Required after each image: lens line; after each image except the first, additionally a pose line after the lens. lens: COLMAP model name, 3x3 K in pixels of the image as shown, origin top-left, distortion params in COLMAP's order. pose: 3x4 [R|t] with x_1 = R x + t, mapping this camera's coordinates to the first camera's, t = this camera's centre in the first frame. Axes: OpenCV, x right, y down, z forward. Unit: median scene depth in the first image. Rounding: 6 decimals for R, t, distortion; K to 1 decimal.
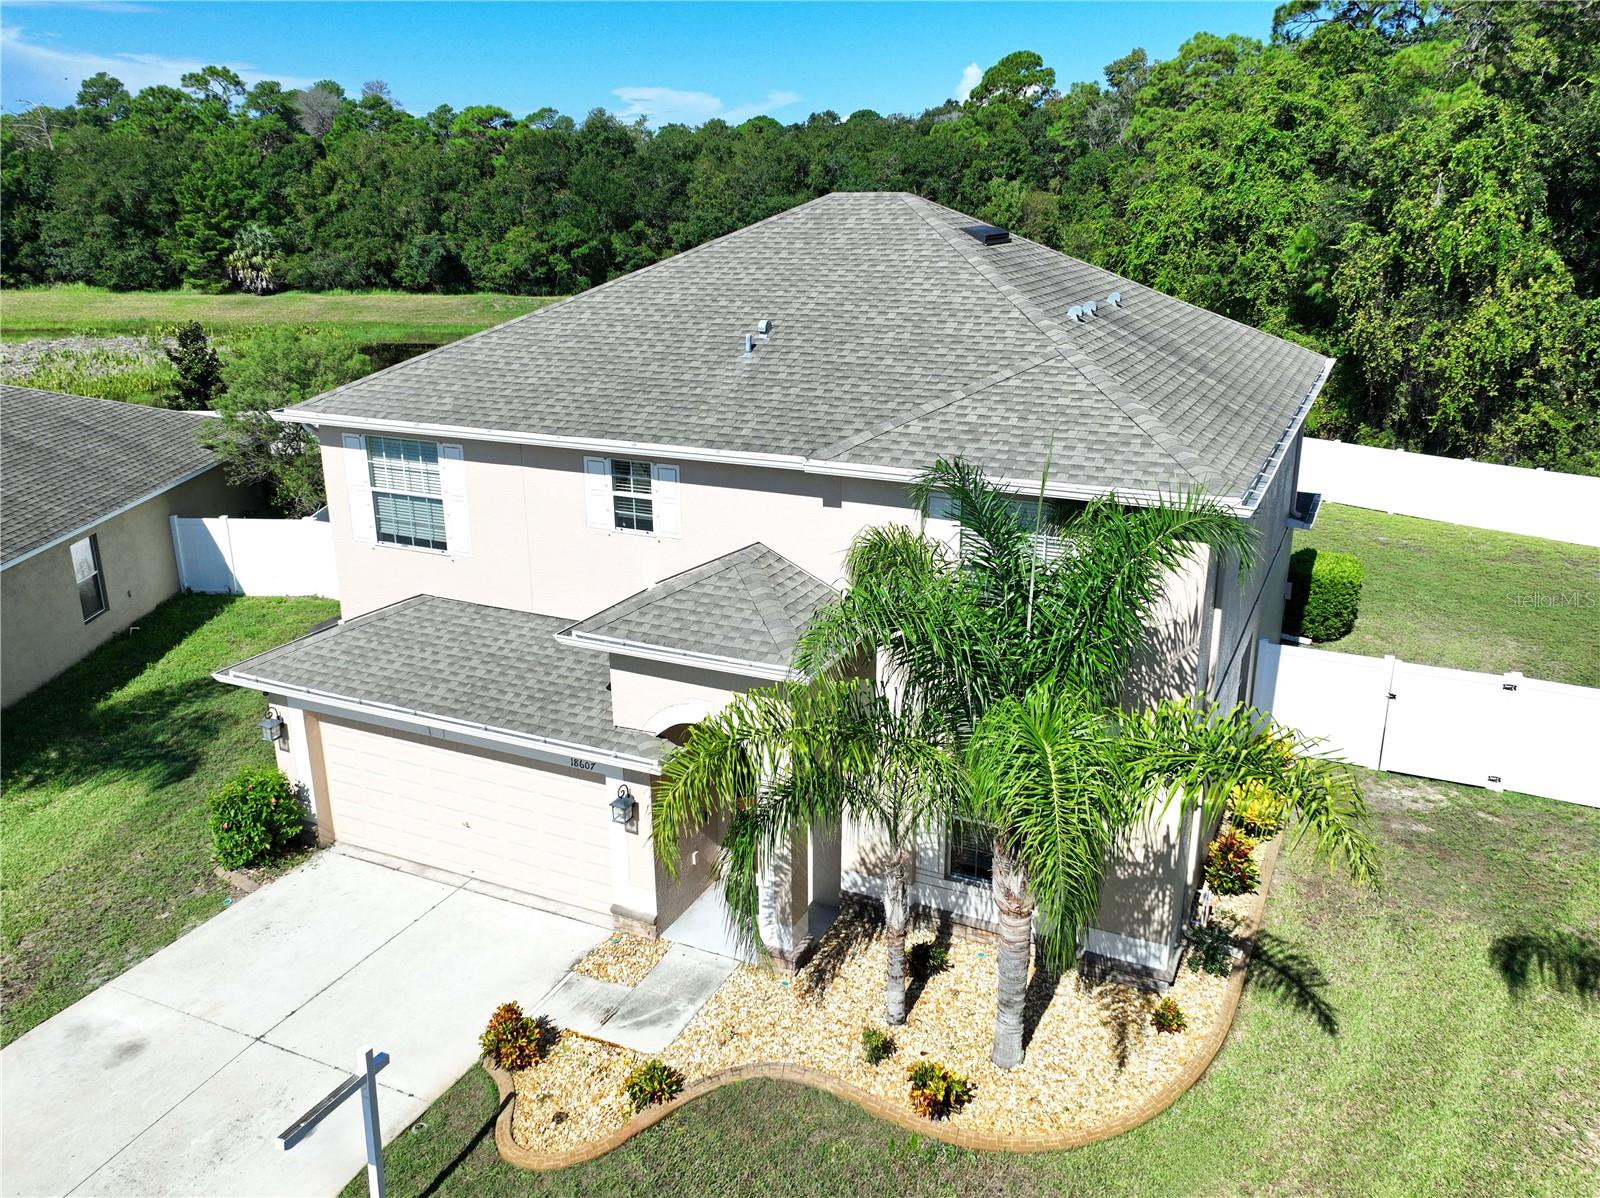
lens RADIAL K [[1261.1, 0, 808.8], [0, 1261.1, 591.4], [0, 0, 1]] dist [0.002096, 0.008681]
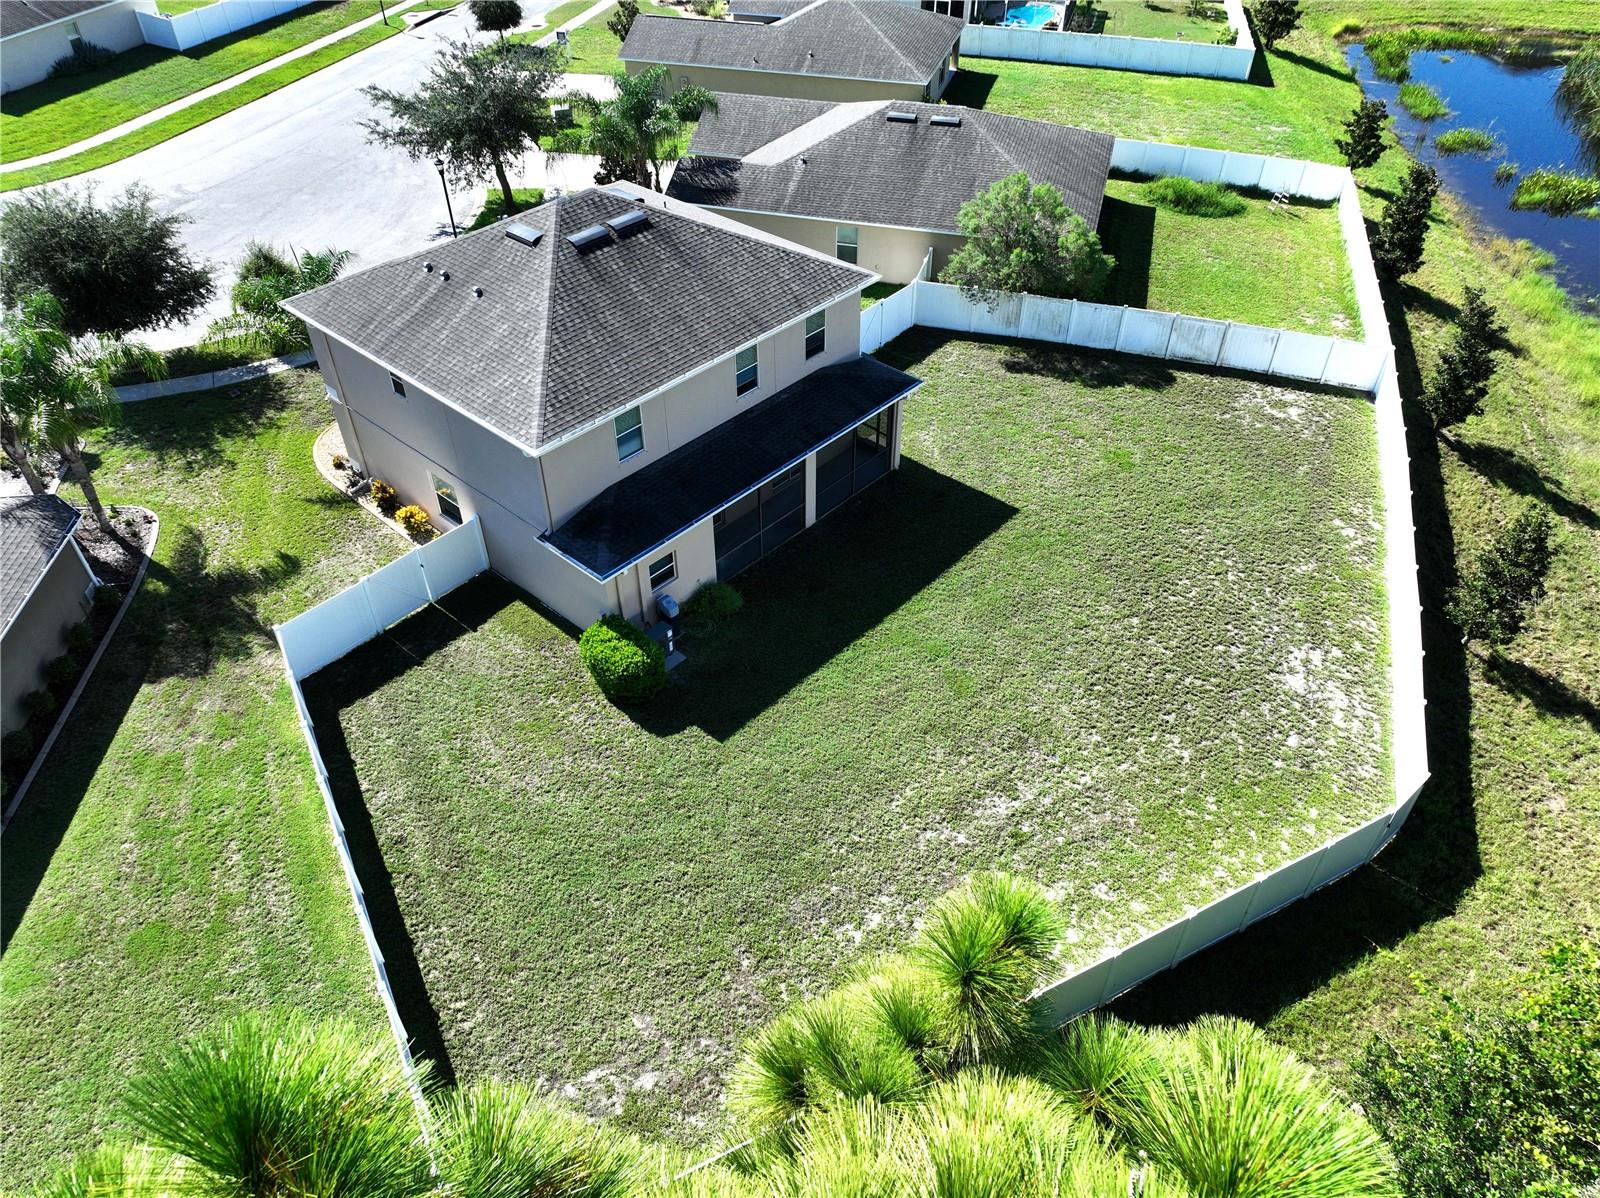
lens RADIAL K [[1125.5, 0, 802.1], [0, 1125.5, 600.4], [0, 0, 1]] dist [-0.002848, 0.022404]
pose [[-0.288860, 0.627517, -0.723037, 1.593687], [-0.291485, 0.661730, 0.690760, -1.218484], [0.911919, 0.410287, -0.008236, 1.645846]]
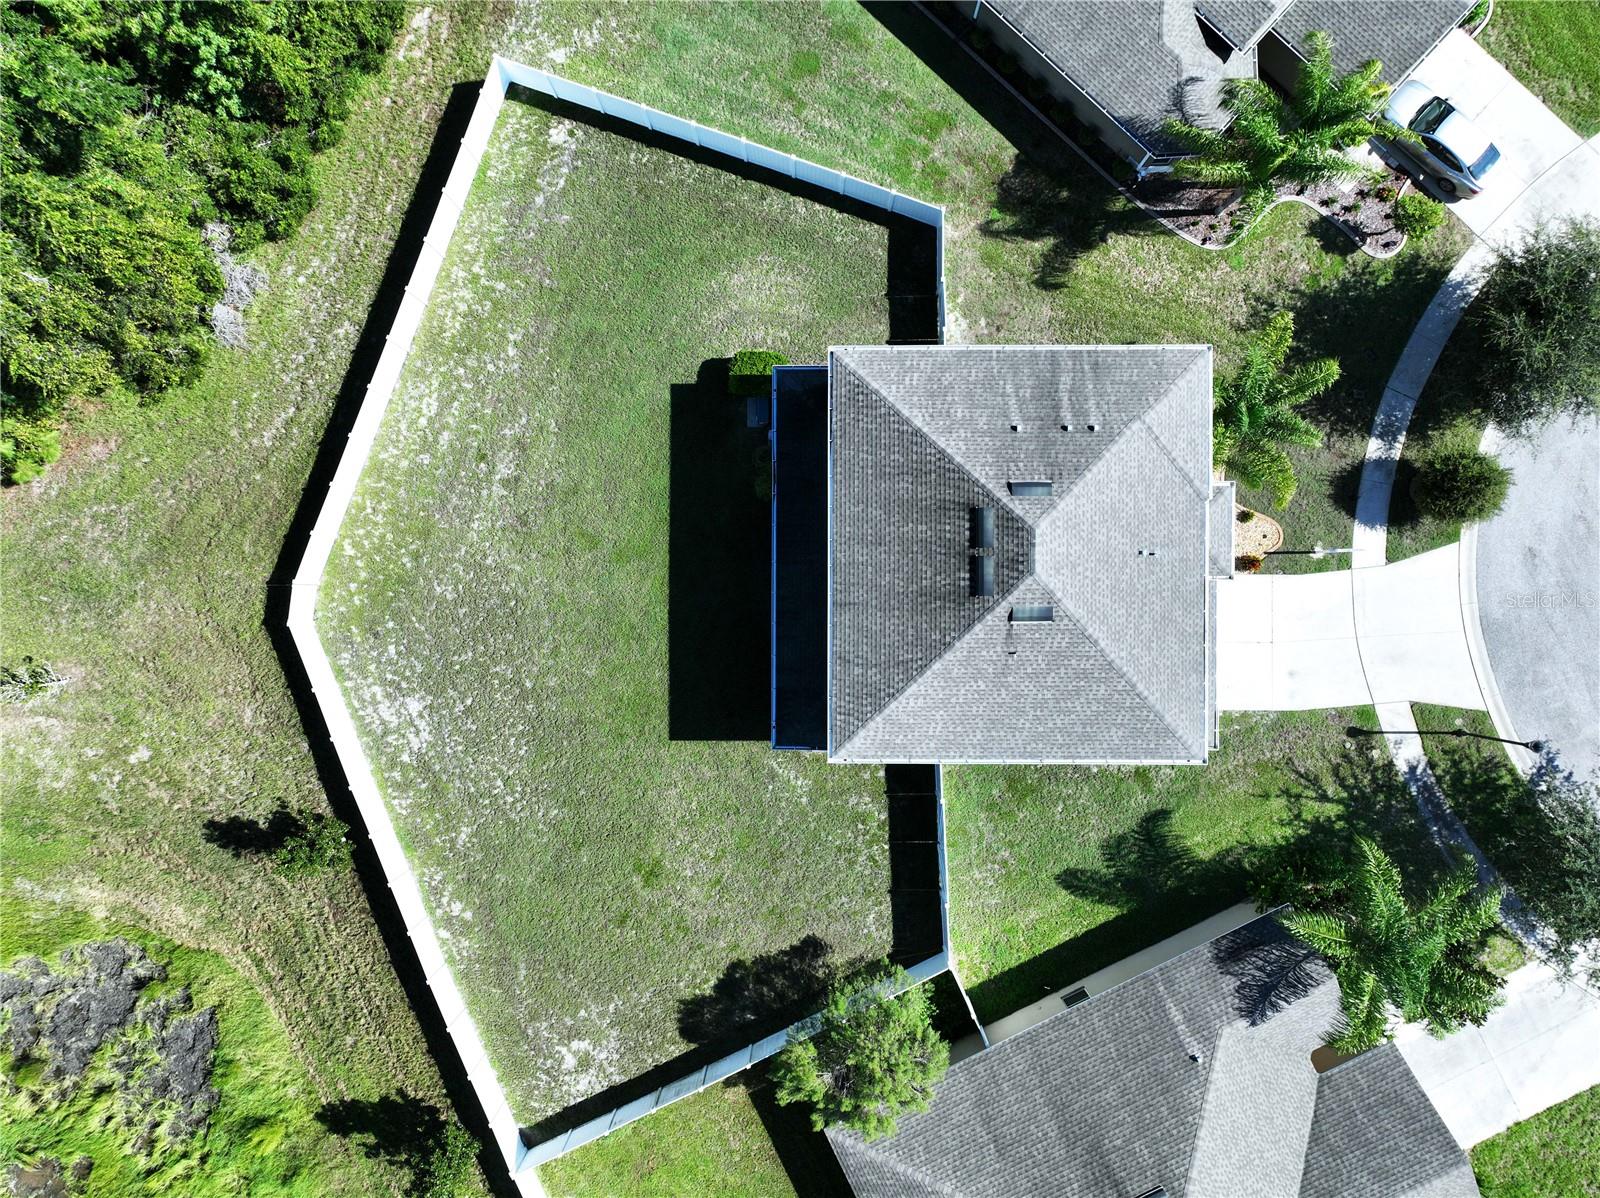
lens RADIAL K [[1128.6, 0, 800.9], [0, 1128.6, 594.7], [0, 0, 1]] dist [-0.000439, 0.013992]
pose [[-0.424230, -0.905511, 0.008836, 0.128978], [0.289739, -0.126484, 0.948711, -2.148792], [-0.857951, 0.405032, 0.316020, 0.836572]]
